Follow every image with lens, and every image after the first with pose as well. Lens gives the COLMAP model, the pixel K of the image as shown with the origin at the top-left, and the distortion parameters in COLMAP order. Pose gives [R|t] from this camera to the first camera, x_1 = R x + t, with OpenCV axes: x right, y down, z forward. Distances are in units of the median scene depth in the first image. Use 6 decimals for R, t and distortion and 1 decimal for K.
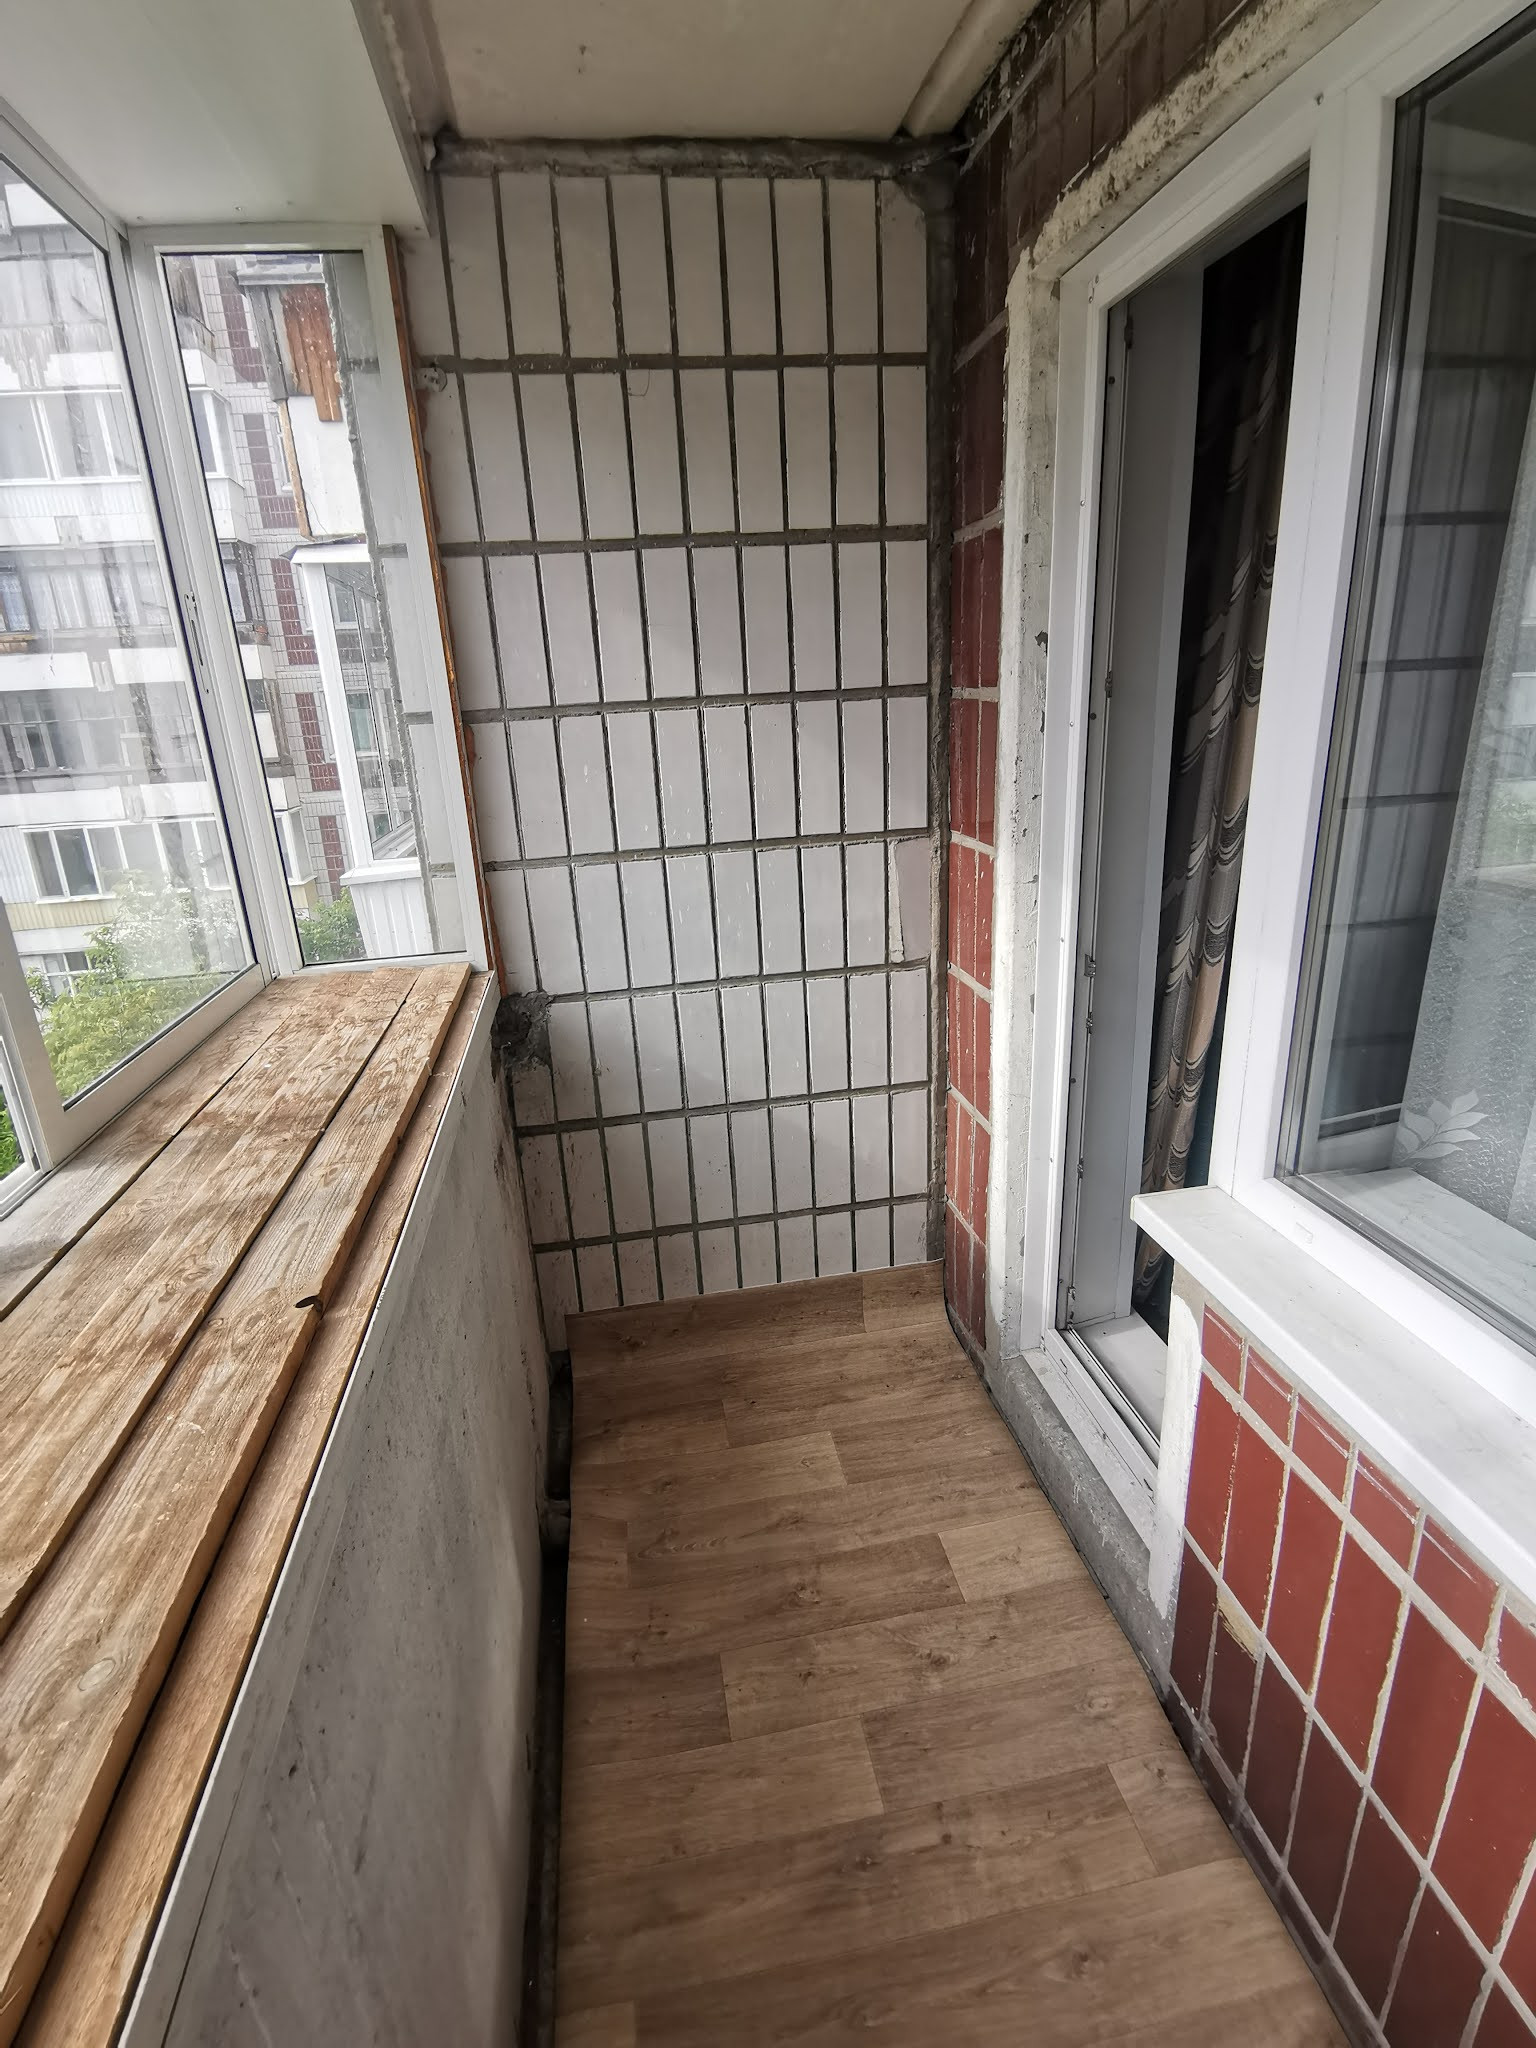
lens RADIAL K [[1001.3, 0, 757.8], [0, 1001.3, 1023.4], [0, 0, 1]] dist [-0.003367, -0.008773]
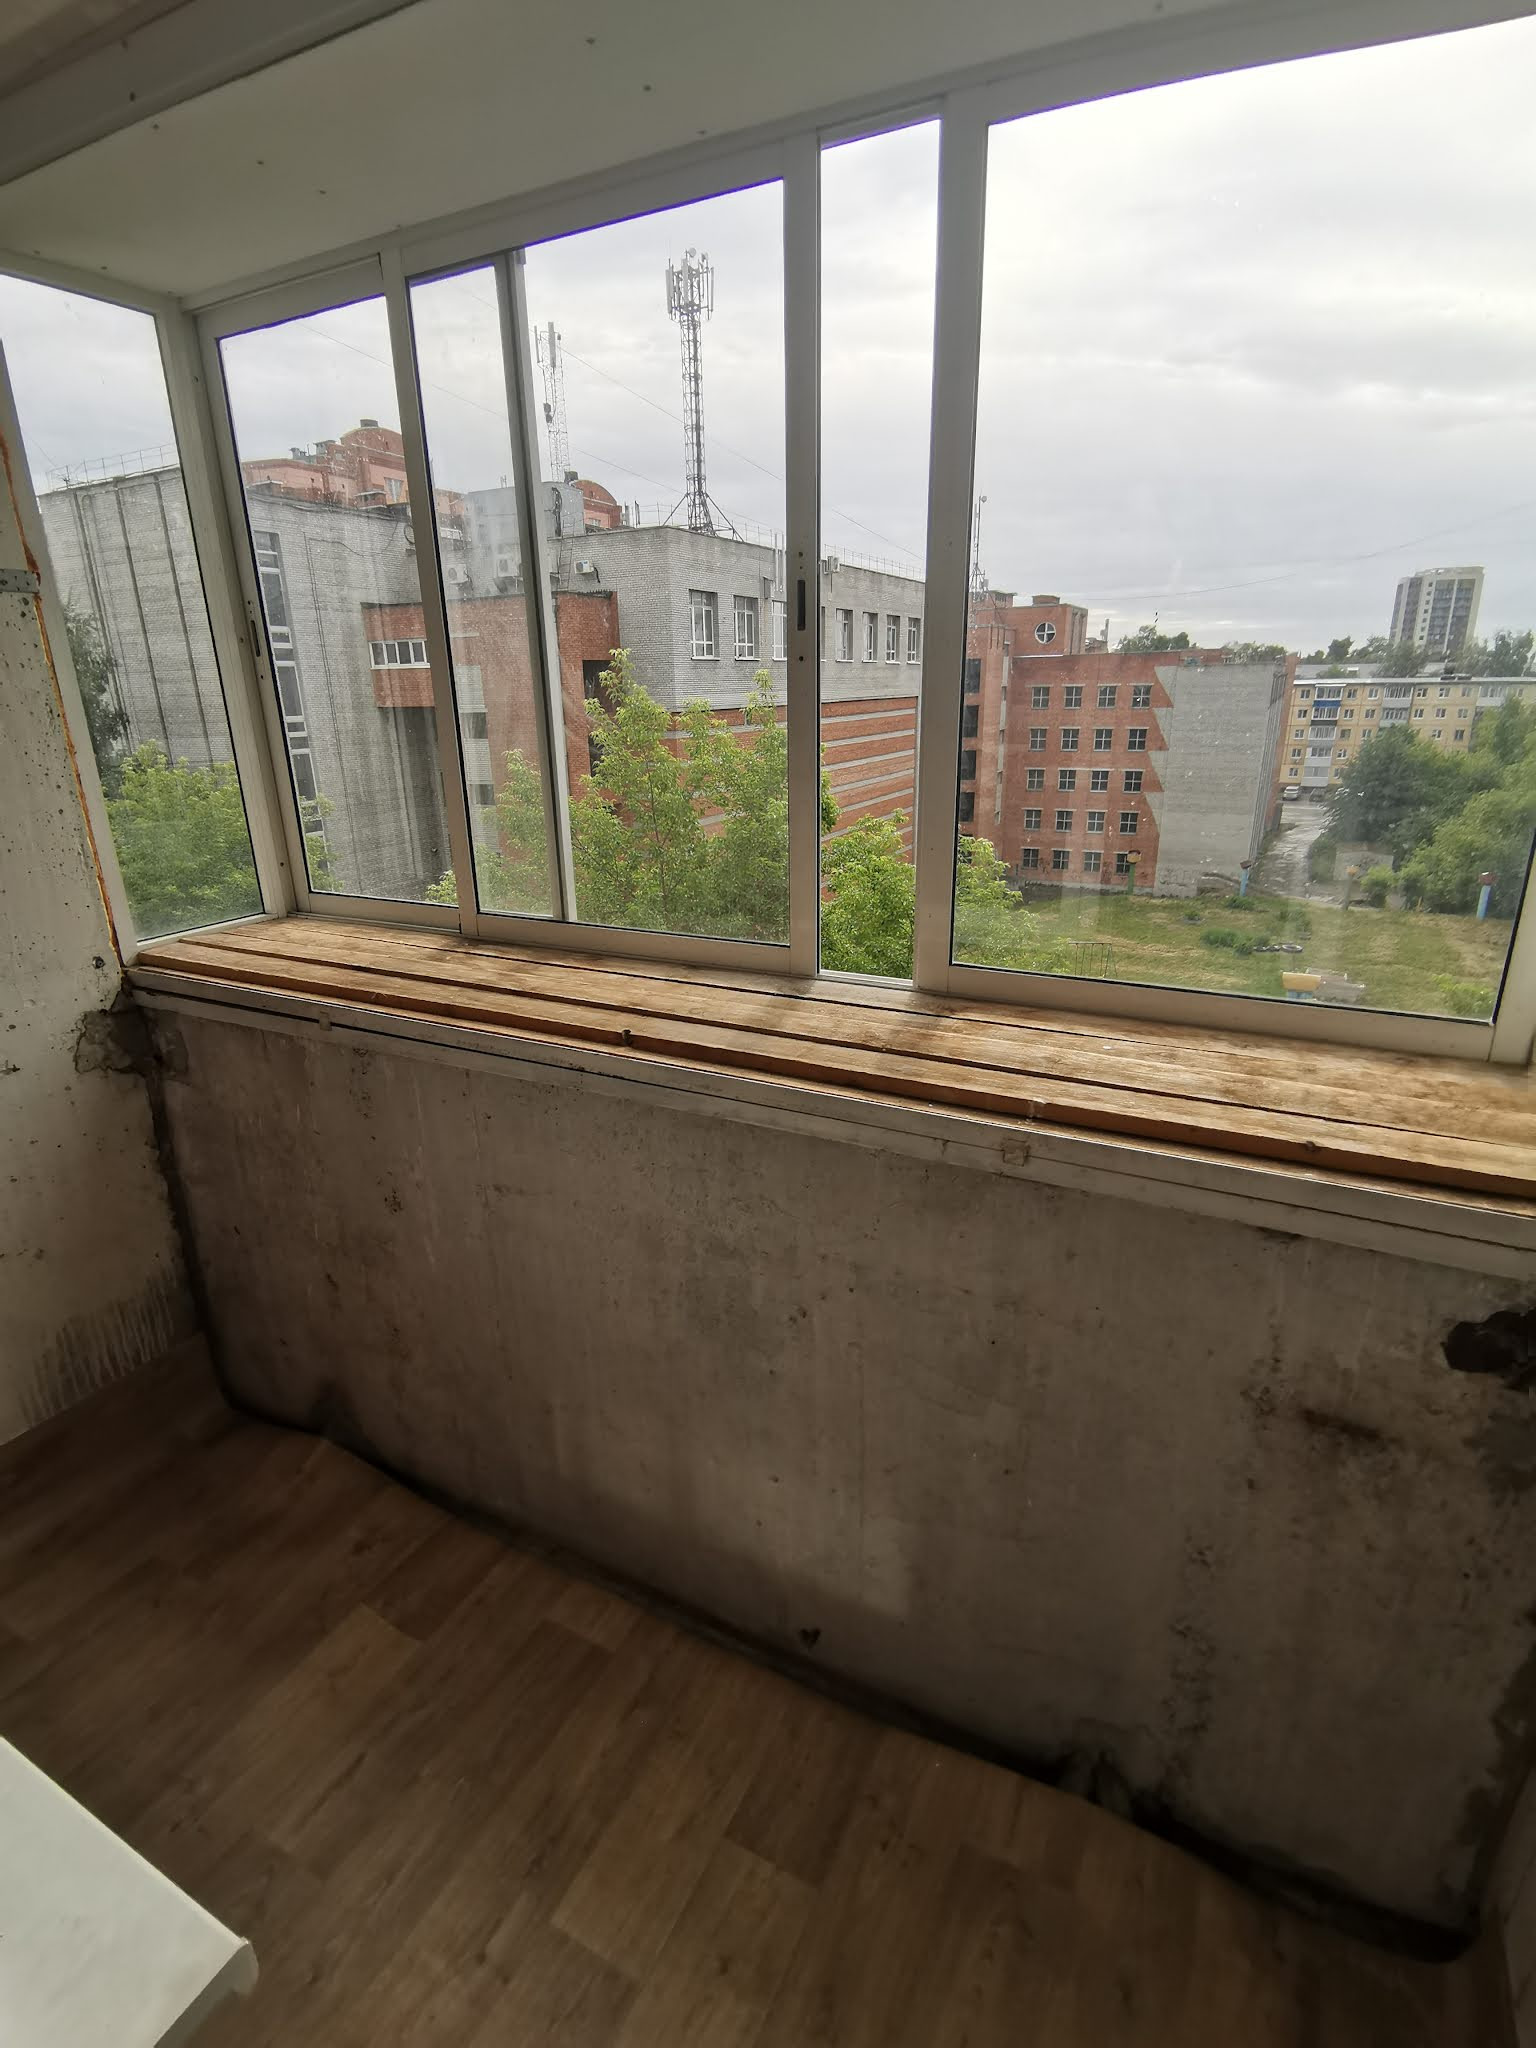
lens RADIAL K [[1001.3, 0, 753.8], [0, 1001.3, 1032.1], [0, 0, 1]] dist [-0.003367, -0.008773]
pose [[-0.603367, 0.319312, -0.730745, 0.406985], [-0.196706, 0.828430, 0.524415, -0.399449], [0.772823, 0.460157, -0.437036, 1.123979]]
